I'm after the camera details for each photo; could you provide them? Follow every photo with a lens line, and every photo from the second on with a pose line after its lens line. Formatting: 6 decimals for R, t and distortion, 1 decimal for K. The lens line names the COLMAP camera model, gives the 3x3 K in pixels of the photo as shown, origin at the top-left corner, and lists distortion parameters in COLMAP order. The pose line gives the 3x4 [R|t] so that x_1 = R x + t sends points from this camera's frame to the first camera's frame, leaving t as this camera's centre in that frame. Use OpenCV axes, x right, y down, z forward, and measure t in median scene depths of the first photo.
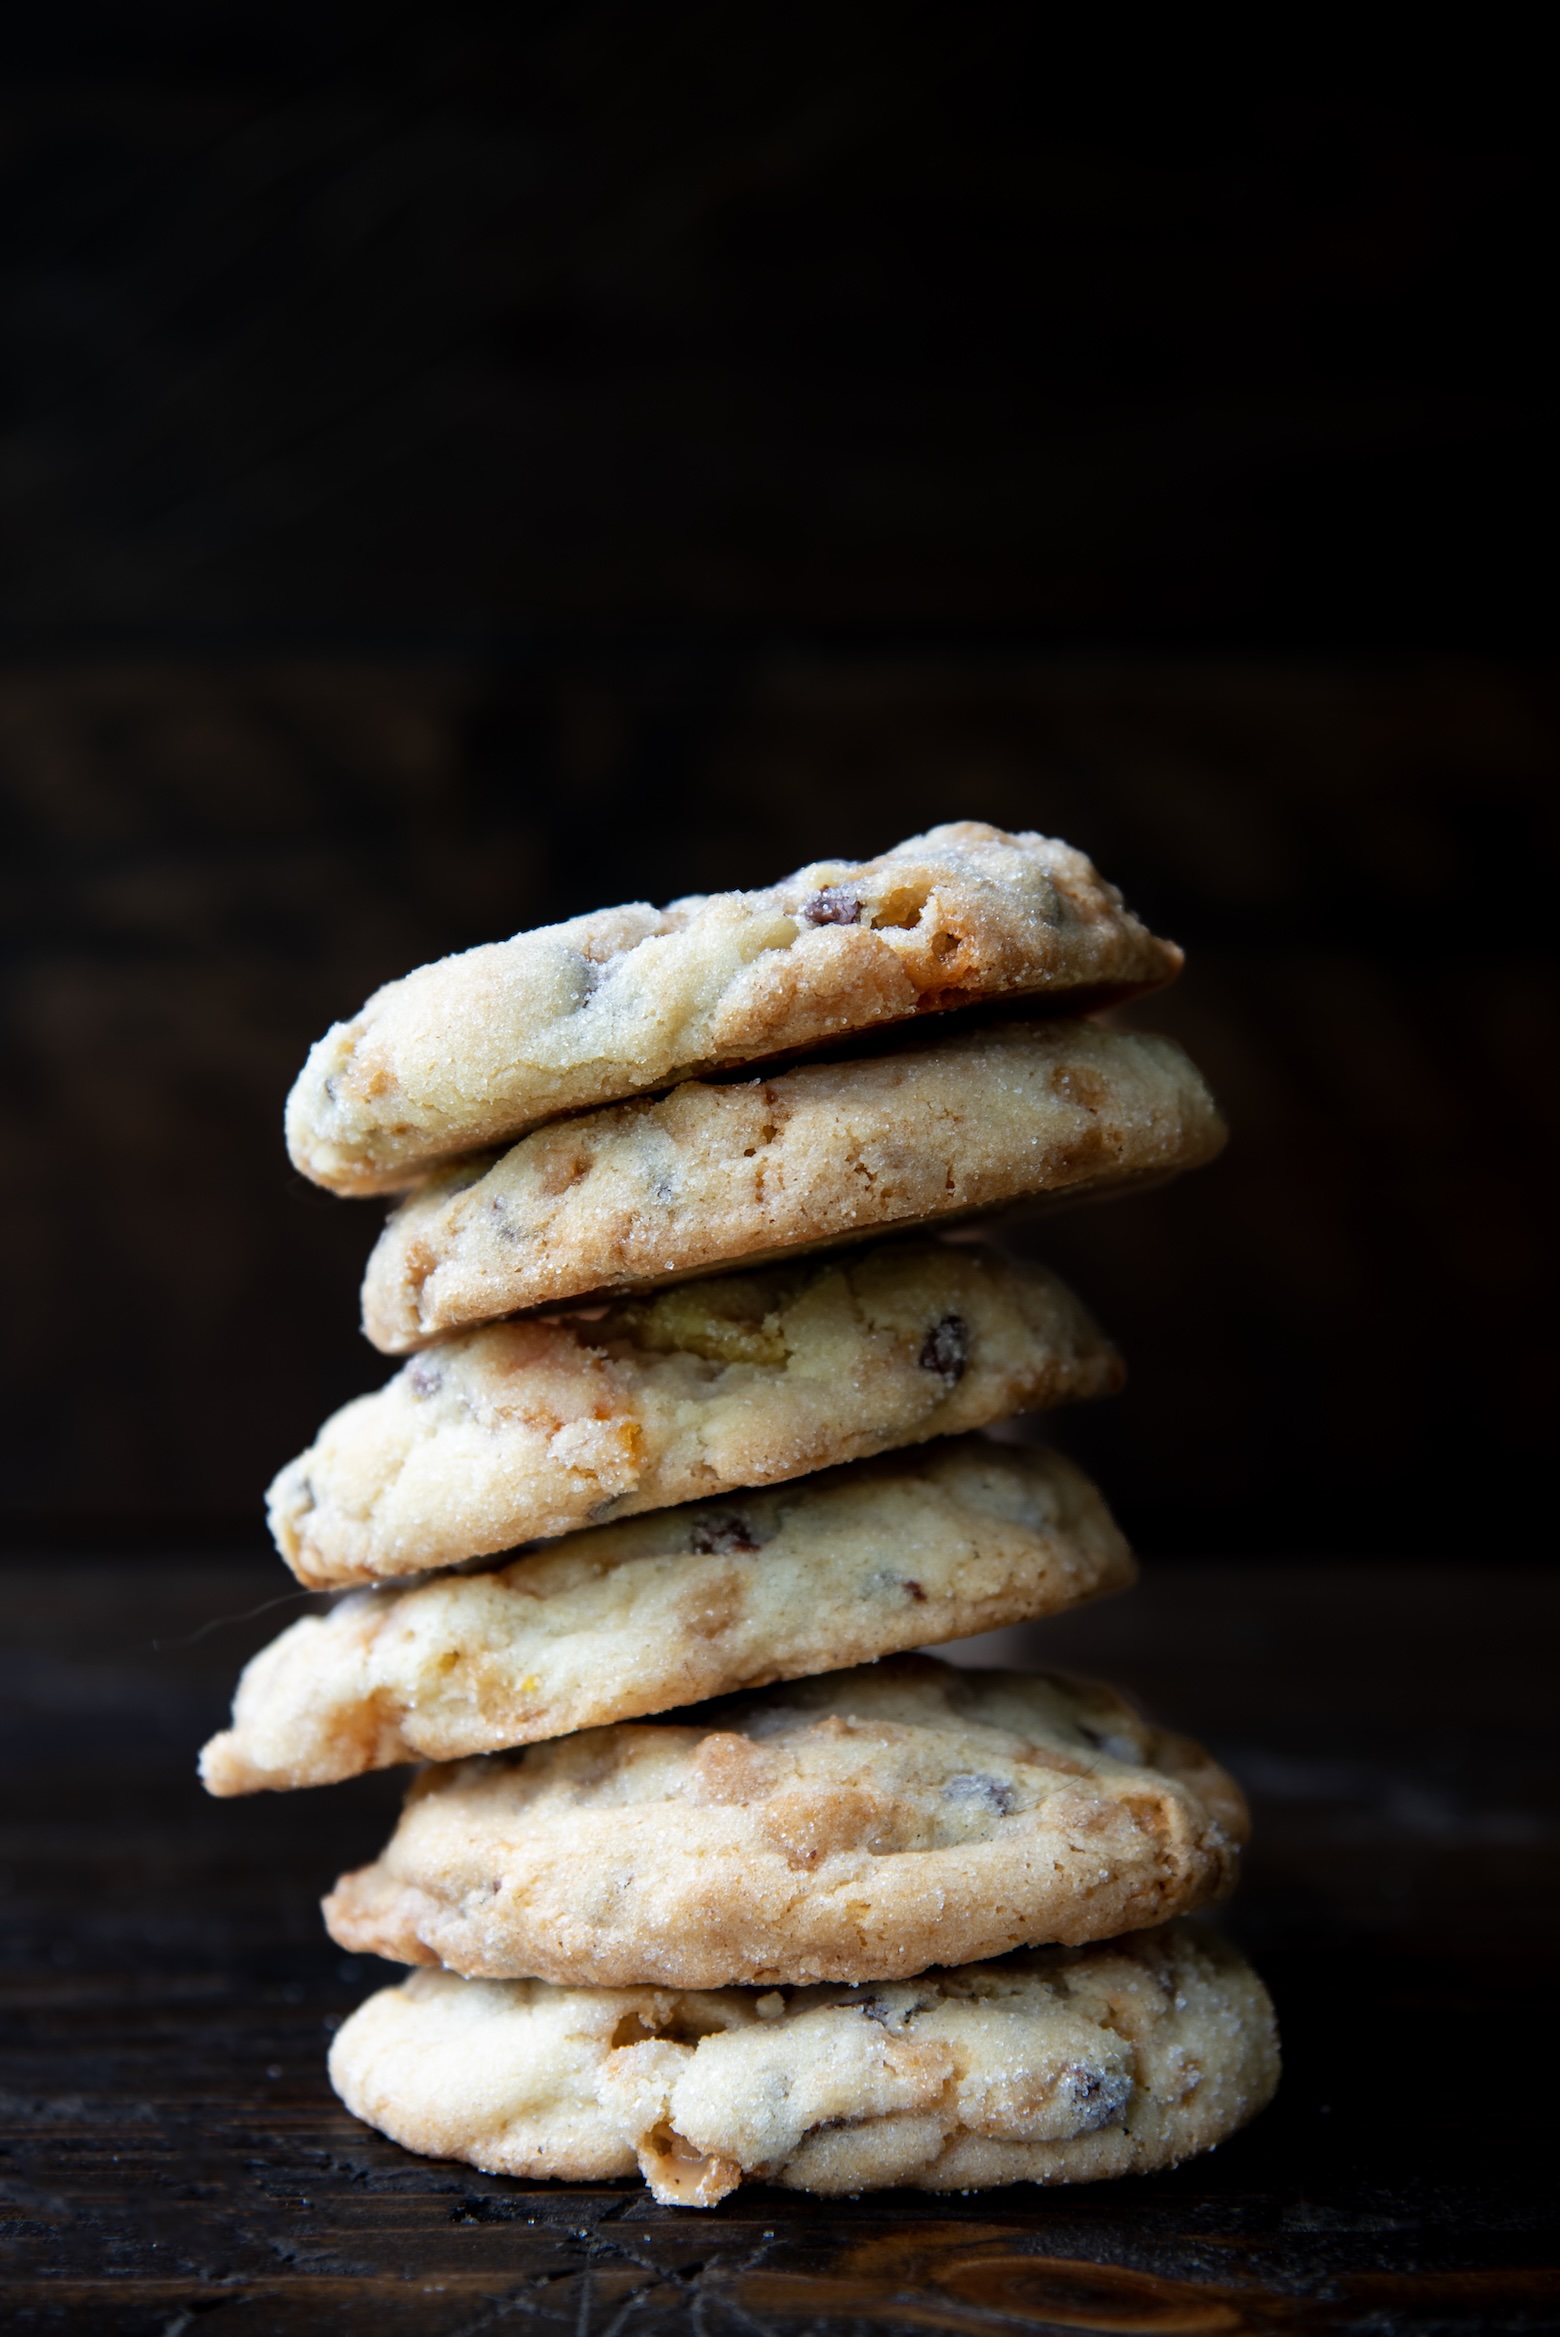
lens RADIAL K [[5316.0, 0, 780.2], [0, 5316.0, 1168.4], [0, 0, 1]] dist [0.062480, 0.000000]
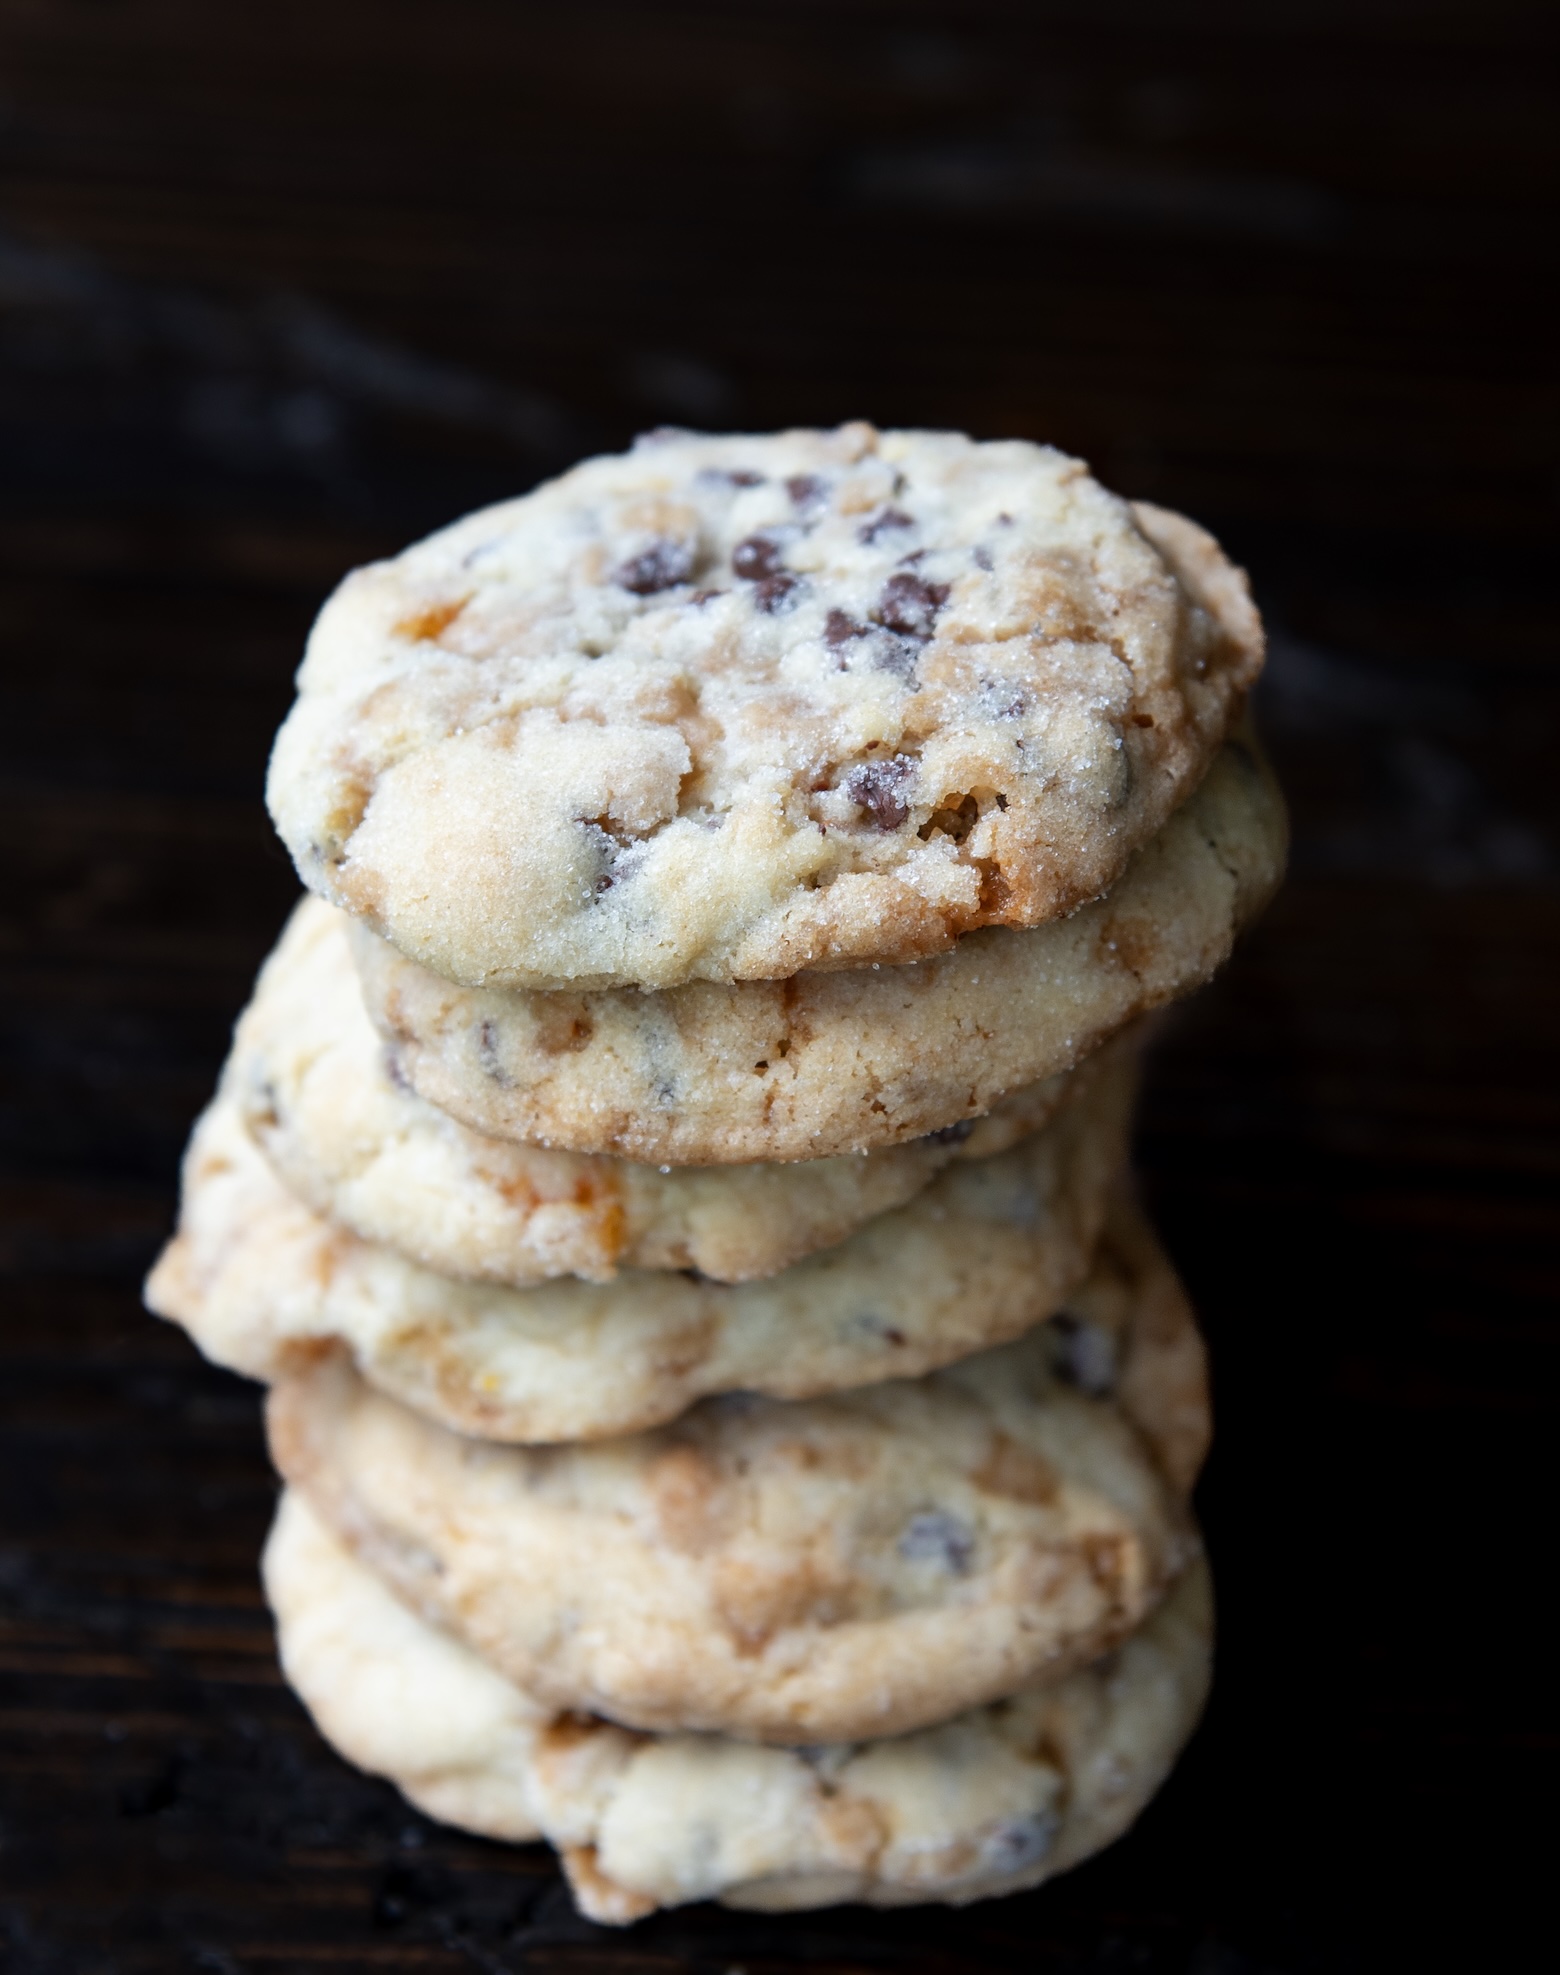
lens RADIAL K [[5789.6, 0, 779.2], [0, 5789.6, 987.5], [0, 0, 1]] dist [0.129161, 0.000000]
pose [[0.995500, 0.089367, 0.031511, -0.035212], [-0.093269, 0.865325, 0.492456, -0.505557], [0.016742, -0.493179, 0.869767, 0.123241]]
